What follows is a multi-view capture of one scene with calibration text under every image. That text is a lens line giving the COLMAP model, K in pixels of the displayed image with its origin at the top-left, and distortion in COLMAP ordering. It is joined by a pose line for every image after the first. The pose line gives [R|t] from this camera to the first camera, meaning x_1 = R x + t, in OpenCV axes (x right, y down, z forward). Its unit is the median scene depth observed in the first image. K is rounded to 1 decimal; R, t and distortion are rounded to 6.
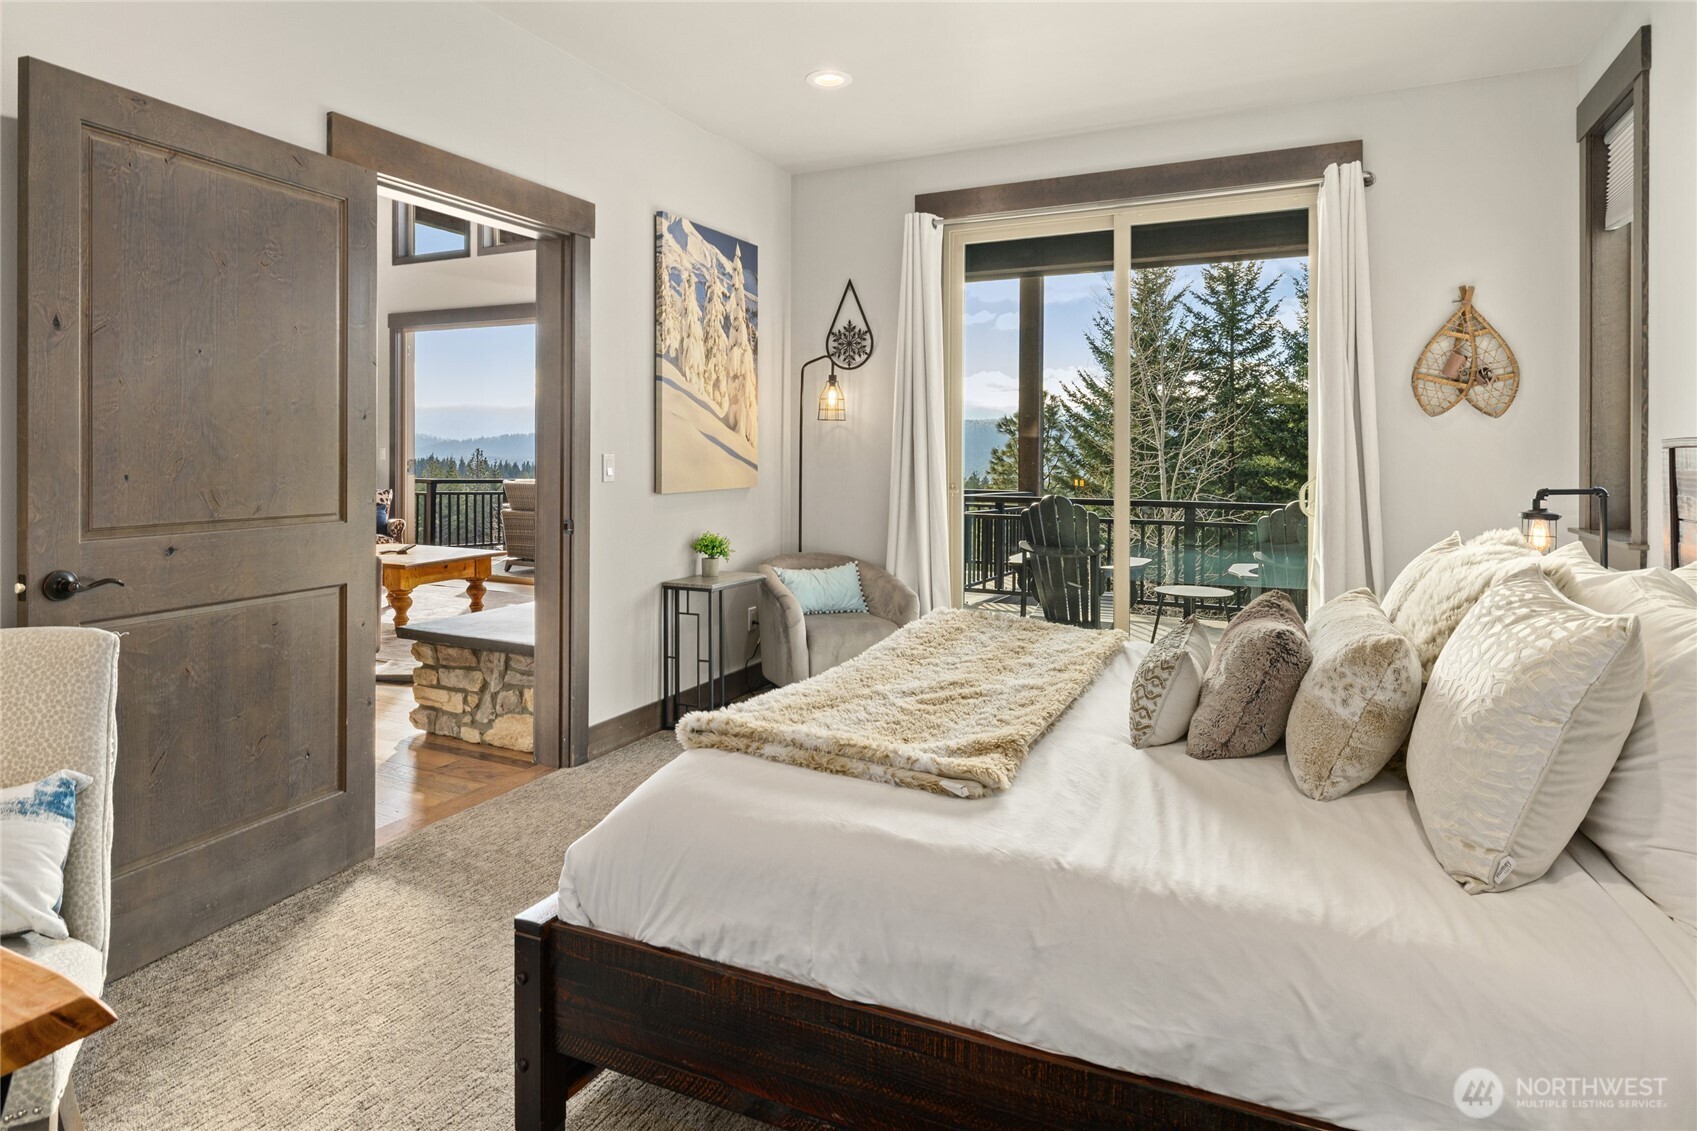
lens RADIAL K [[967.9, 0, 826.2], [0, 967.9, 451.2], [0, 0, 1]] dist [-0.004928, 0.002600]
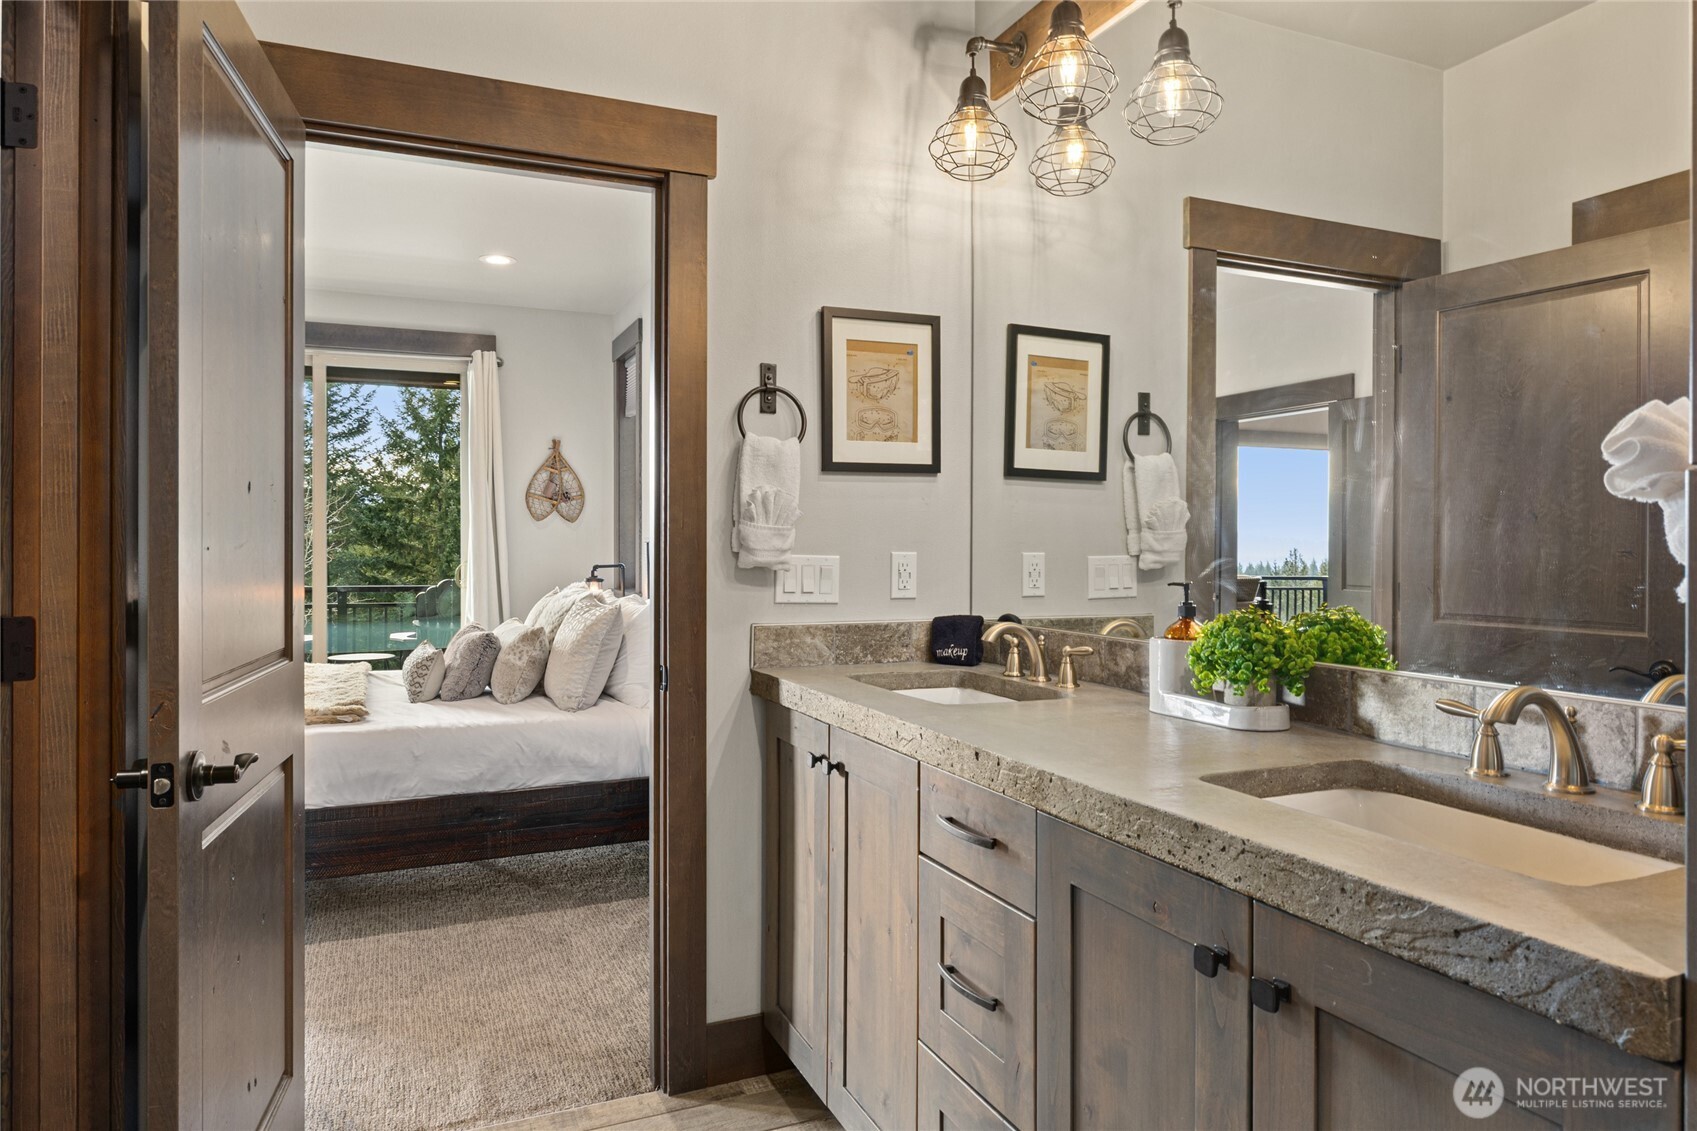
lens RADIAL K [[1048.6, 0, 846.4], [0, 1048.6, 556.0], [0, 0, 1]] dist [-0.000570, 0.000215]
pose [[0.646372, -0.012168, 0.762925, -0.376612], [0.000487, 0.999879, 0.015535, -0.005998], [-0.763022, -0.009670, 0.646300, -0.521970]]
